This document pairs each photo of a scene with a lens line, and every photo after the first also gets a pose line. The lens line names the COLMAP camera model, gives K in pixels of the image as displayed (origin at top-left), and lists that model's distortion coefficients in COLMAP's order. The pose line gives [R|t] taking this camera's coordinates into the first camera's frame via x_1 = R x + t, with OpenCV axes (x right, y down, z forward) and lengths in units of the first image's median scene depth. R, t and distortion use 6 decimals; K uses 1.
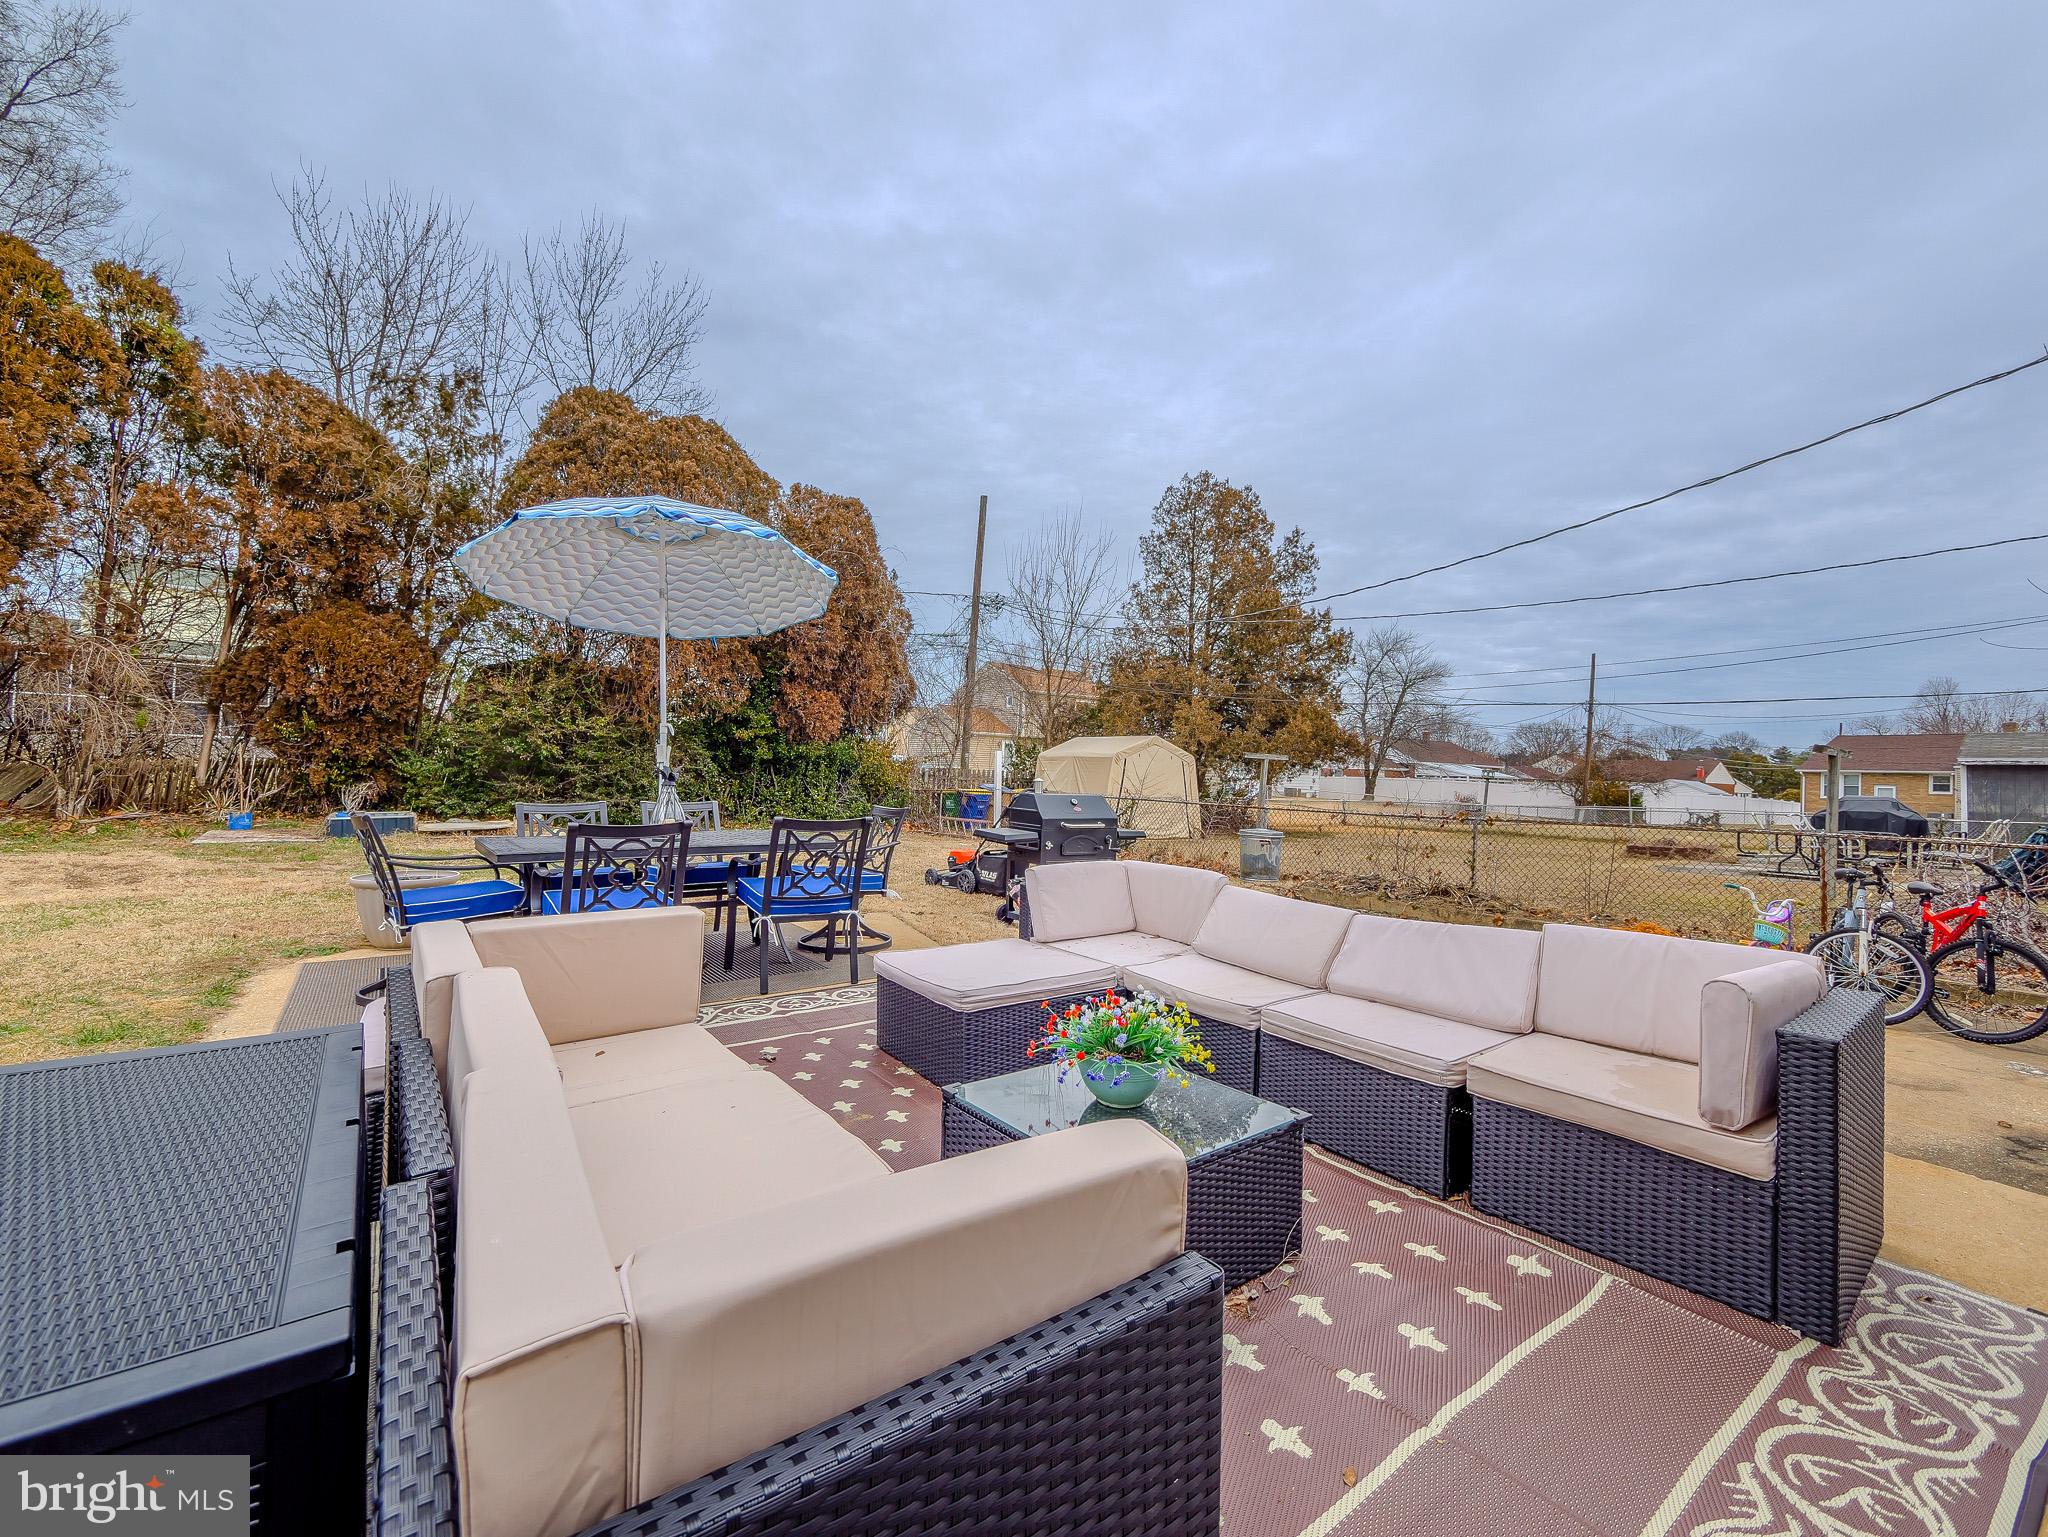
lens RADIAL K [[889.9, 0, 1040.3], [0, 889.9, 762.1], [0, 0, 1]] dist [-0.000991, -0.000858]
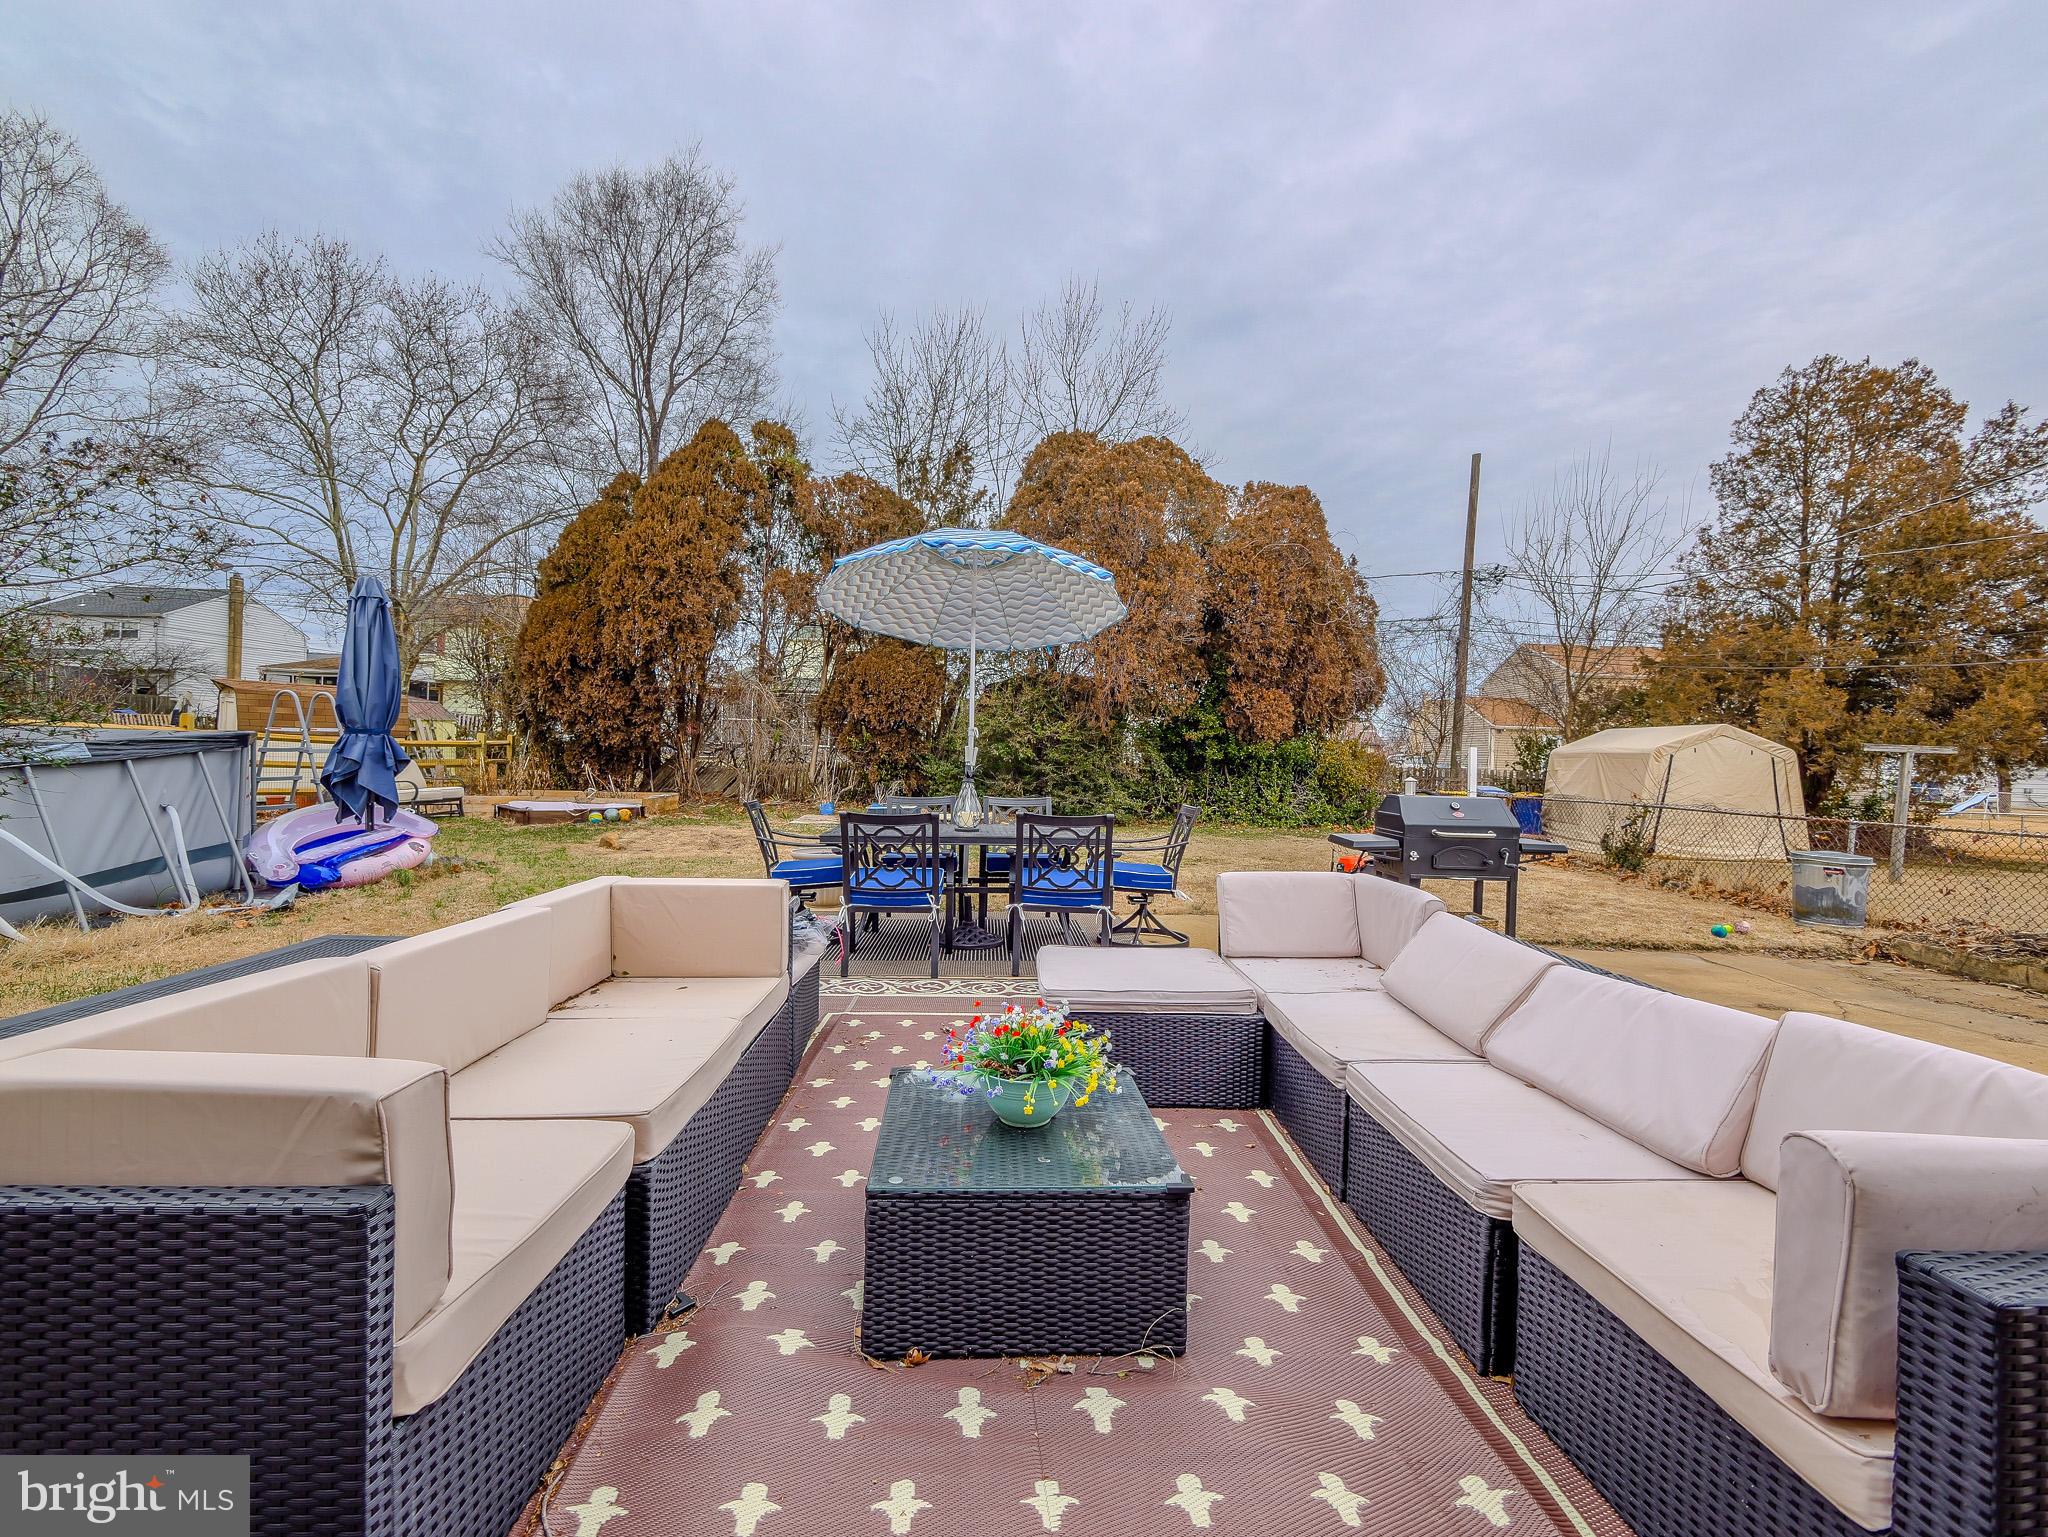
lens RADIAL K [[889.9, 0, 1017.8], [0, 889.9, 772.6], [0, 0, 1]] dist [-0.000991, -0.000858]
pose [[0.813853, -0.001118, -0.581069, 0.098257], [0.007312, 0.999939, 0.008318, 0.001596], [0.581025, -0.011018, 0.813811, 0.038739]]
